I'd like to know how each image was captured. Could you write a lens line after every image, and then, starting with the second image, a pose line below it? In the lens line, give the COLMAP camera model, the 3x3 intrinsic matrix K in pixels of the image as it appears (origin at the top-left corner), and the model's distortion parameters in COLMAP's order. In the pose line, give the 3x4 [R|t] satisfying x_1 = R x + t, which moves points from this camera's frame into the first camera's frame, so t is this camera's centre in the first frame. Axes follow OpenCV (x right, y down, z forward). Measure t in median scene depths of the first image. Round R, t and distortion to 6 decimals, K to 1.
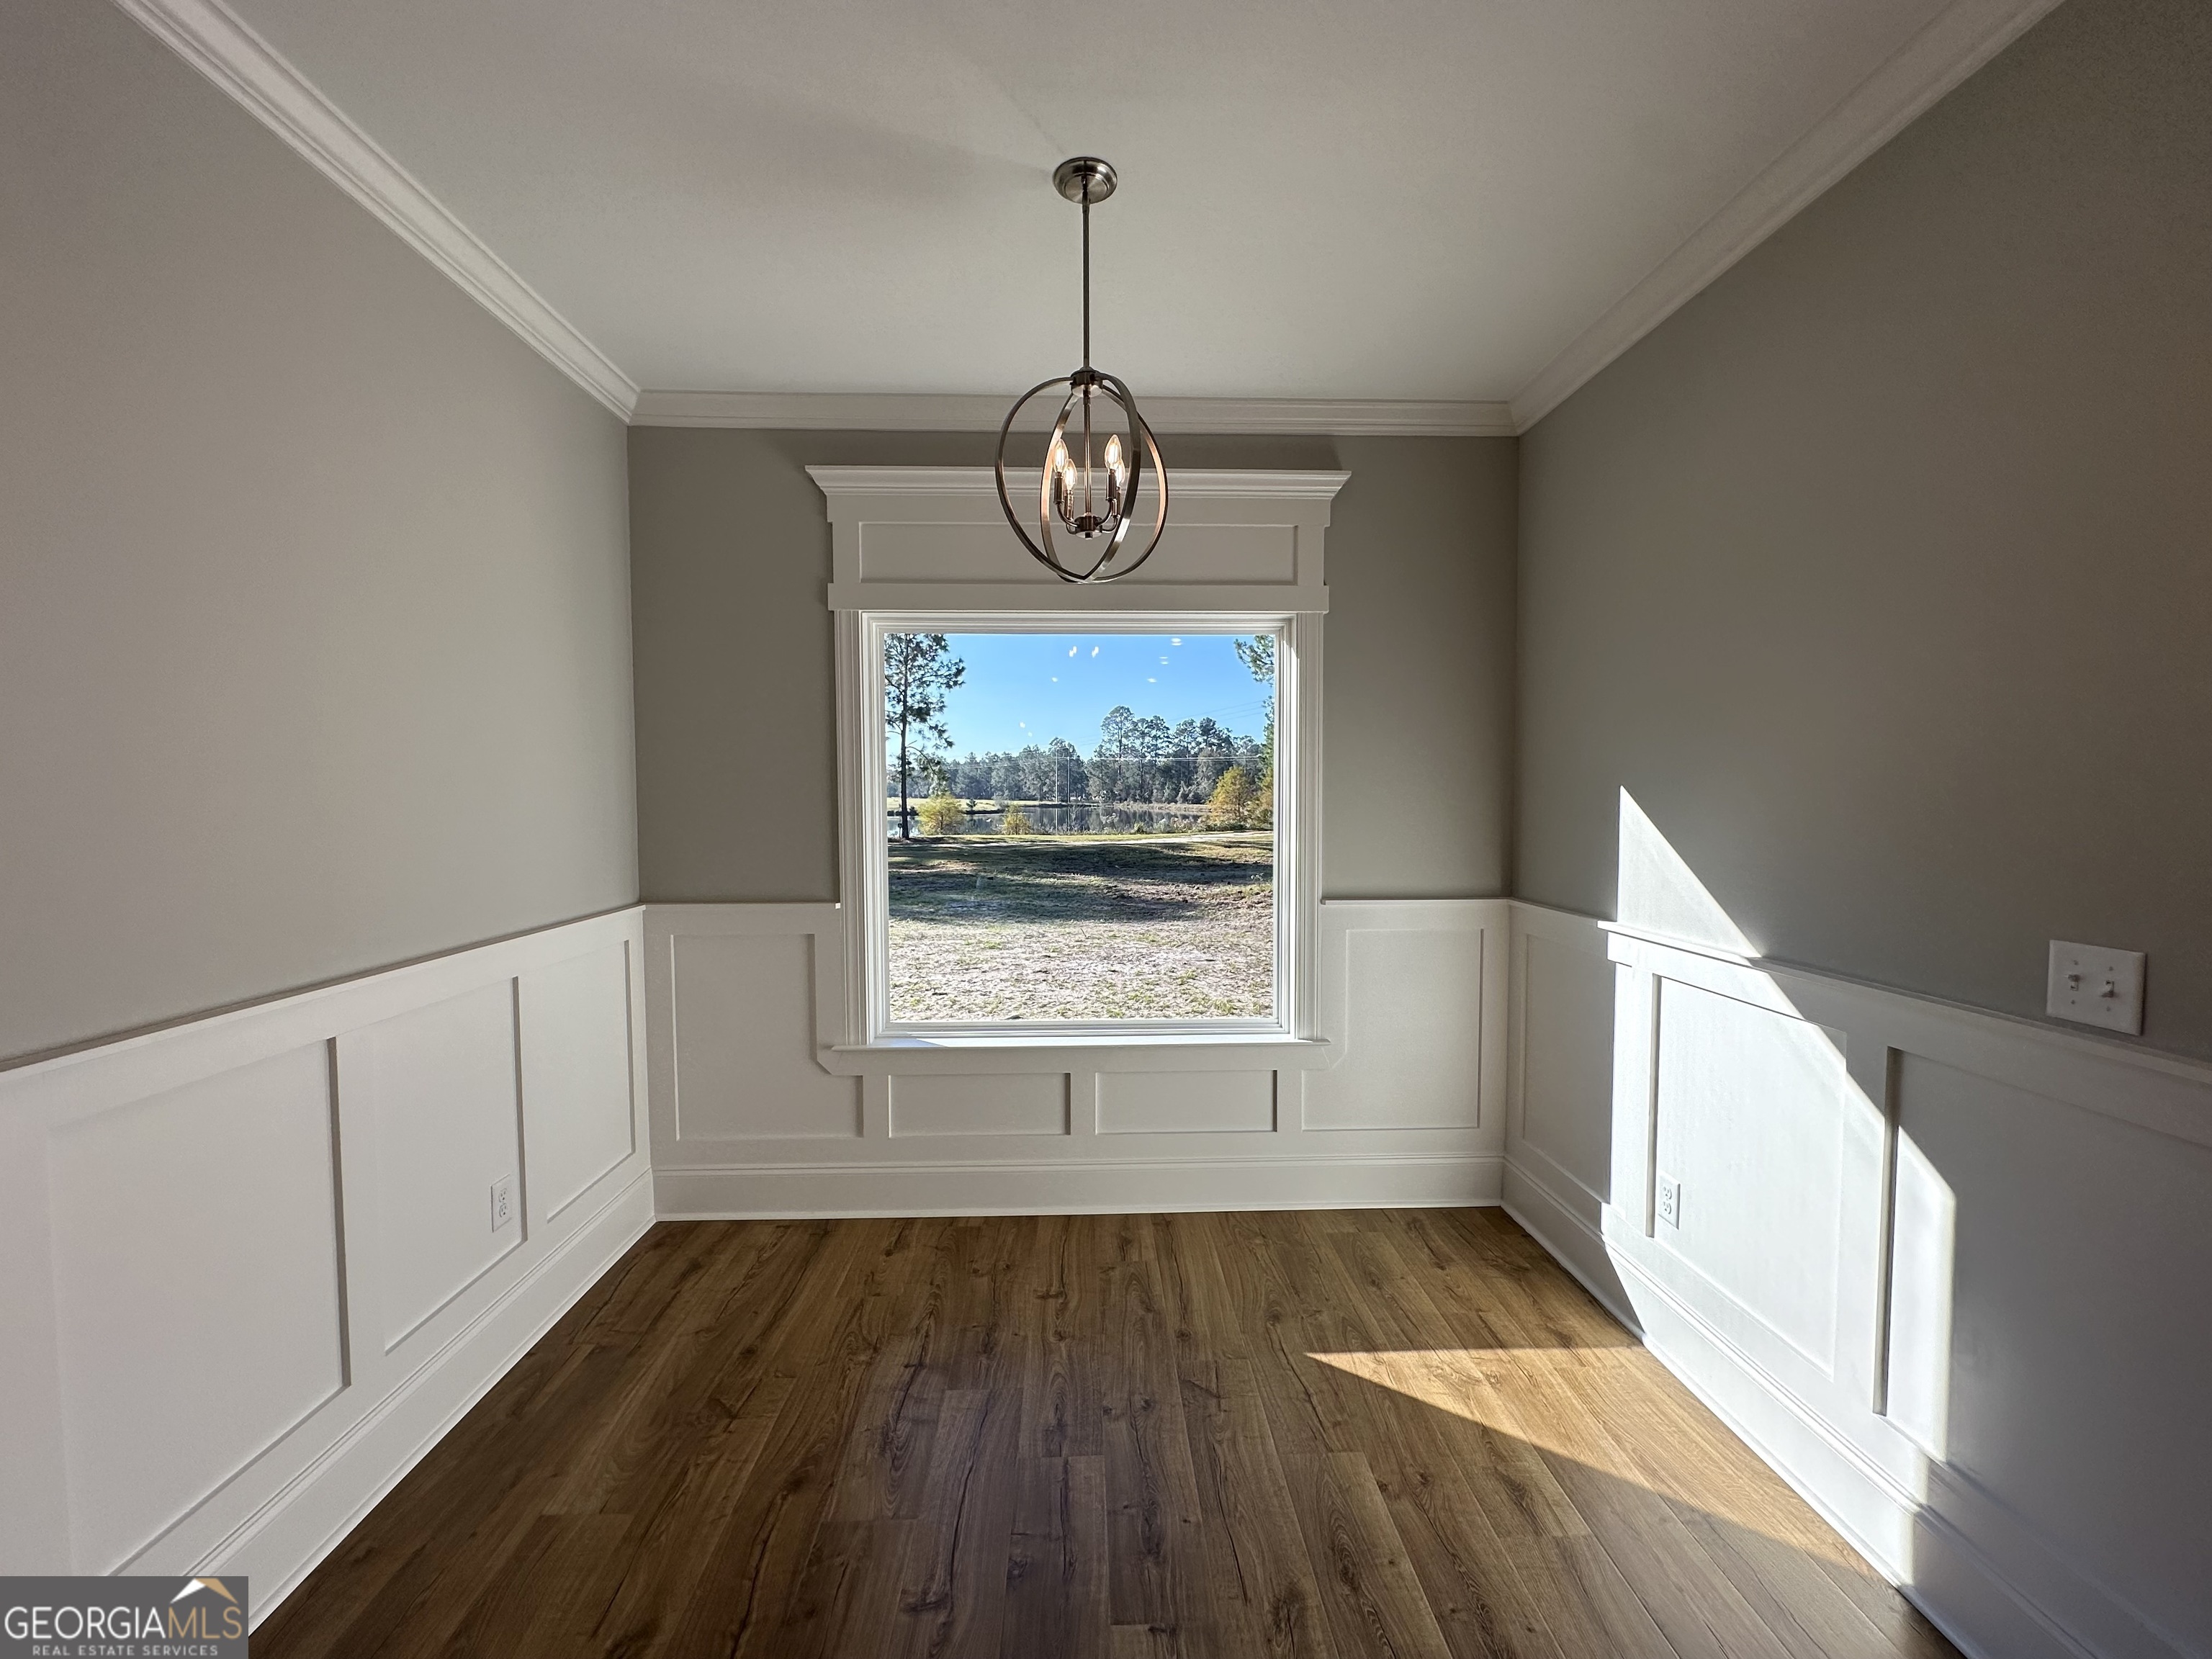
lens RADIAL K [[882.5, 0, 1106.0], [0, 882.5, 829.5], [0, 0, 1]] dist [-0.001390, 0.000009]
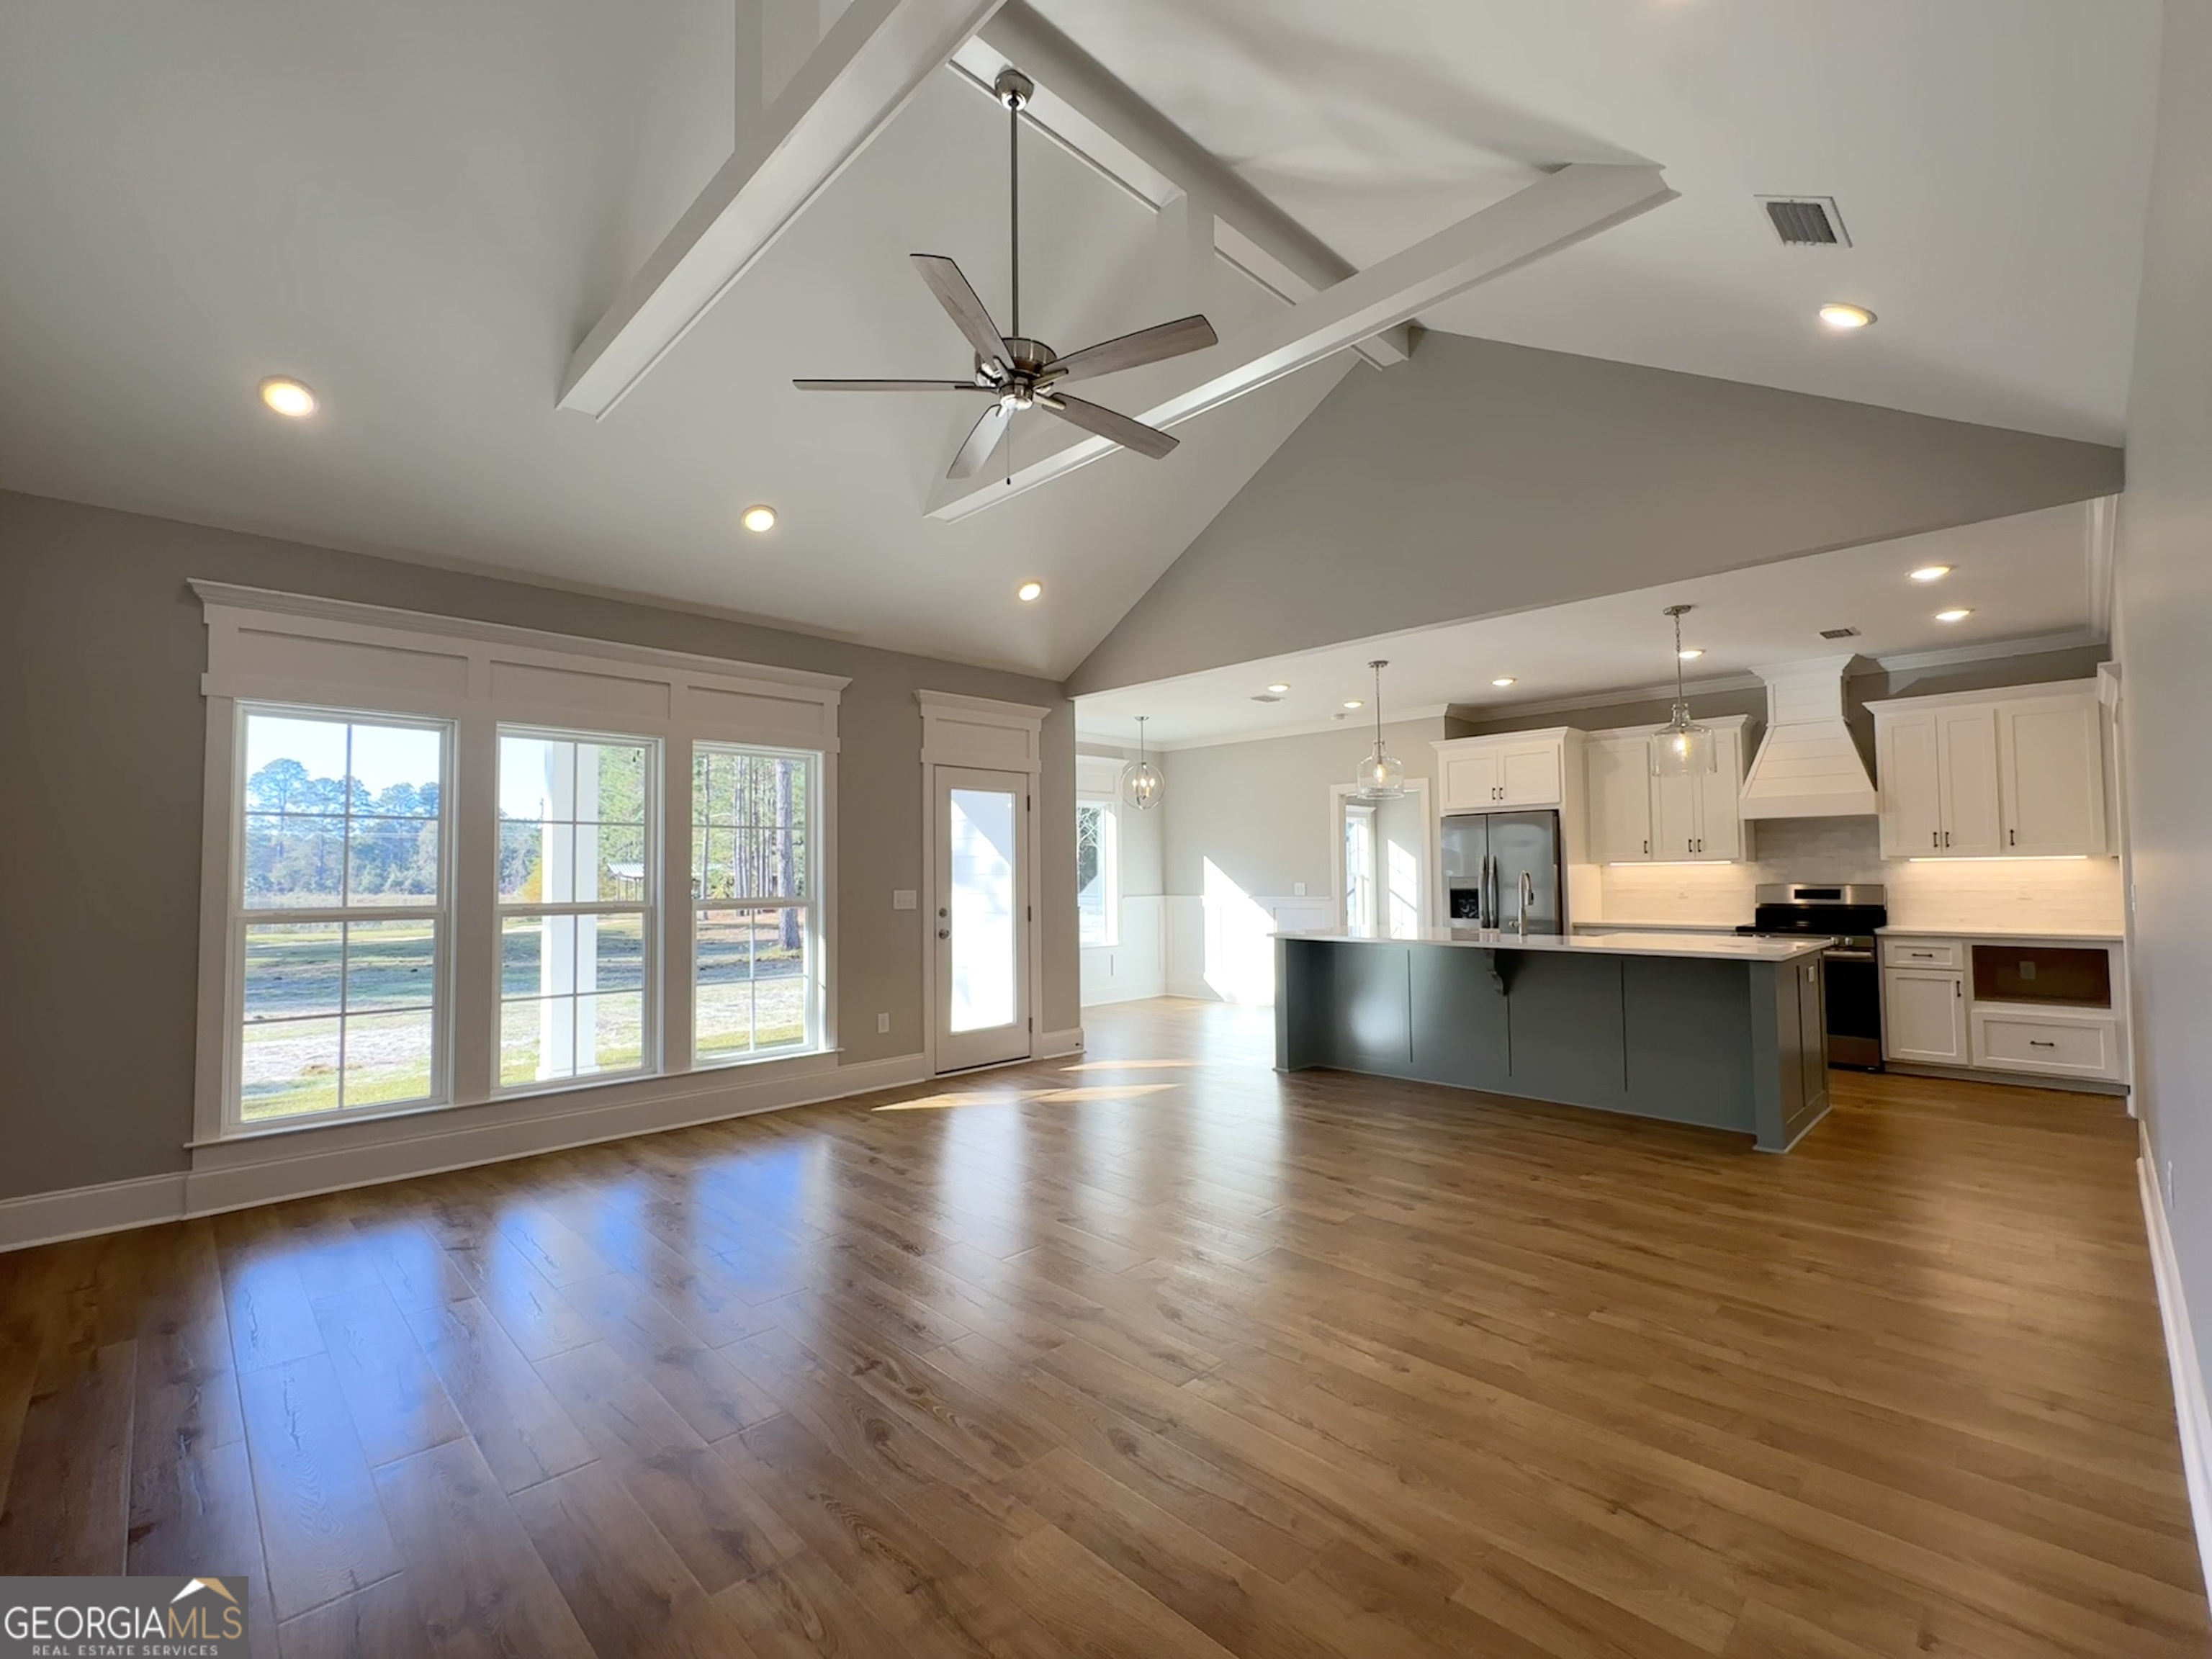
lens RADIAL K [[968.1, 0, 1102.5], [0, 968.1, 832.4], [0, 0, 1]] dist [-0.002173, -0.000160]
pose [[0.737608, 0.026117, 0.674724, -0.128667], [0.033996, 0.996548, -0.075739, 0.006780], [-0.674373, 0.078804, 0.734174, -0.088706]]
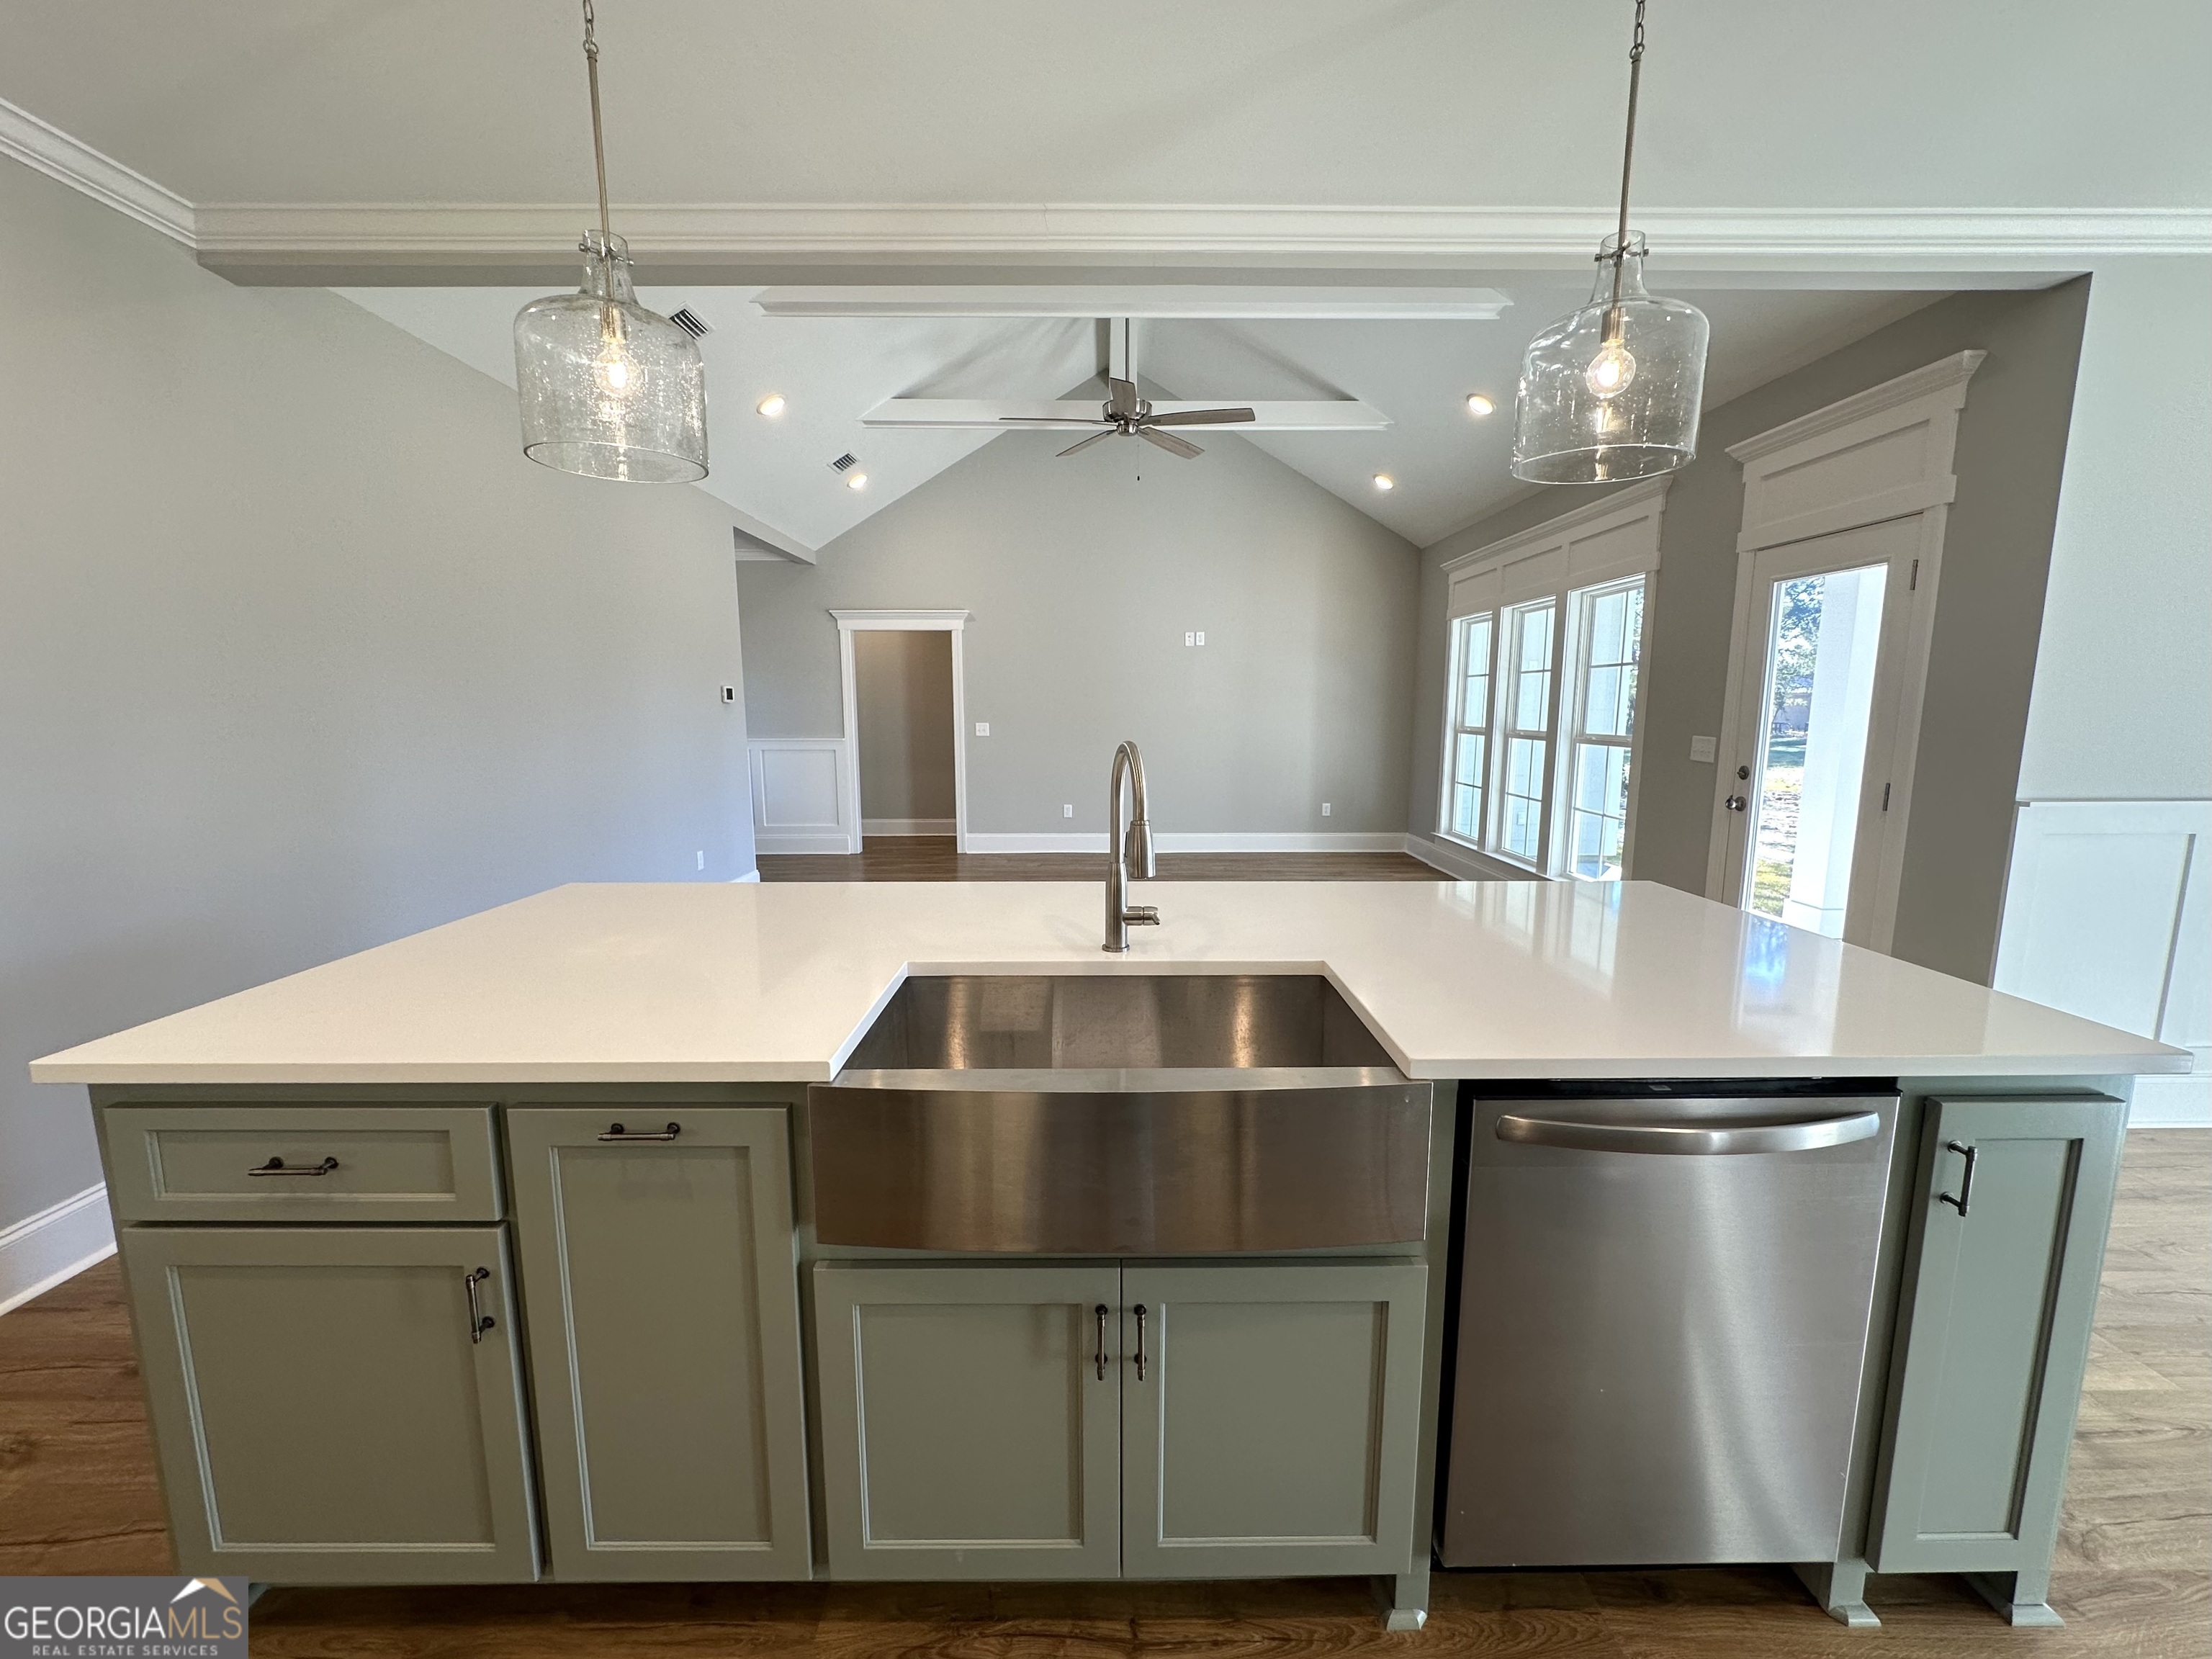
lens RADIAL K [[882.5, 0, 1106.0], [0, 882.5, 829.5], [0, 0, 1]] dist [-0.001390, 0.000009]
pose [[-0.026242, 0.143790, -0.989260, 0.027246], [-0.037668, 0.988756, 0.144716, 0.002554], [0.998946, 0.041061, -0.020530, -0.033915]]
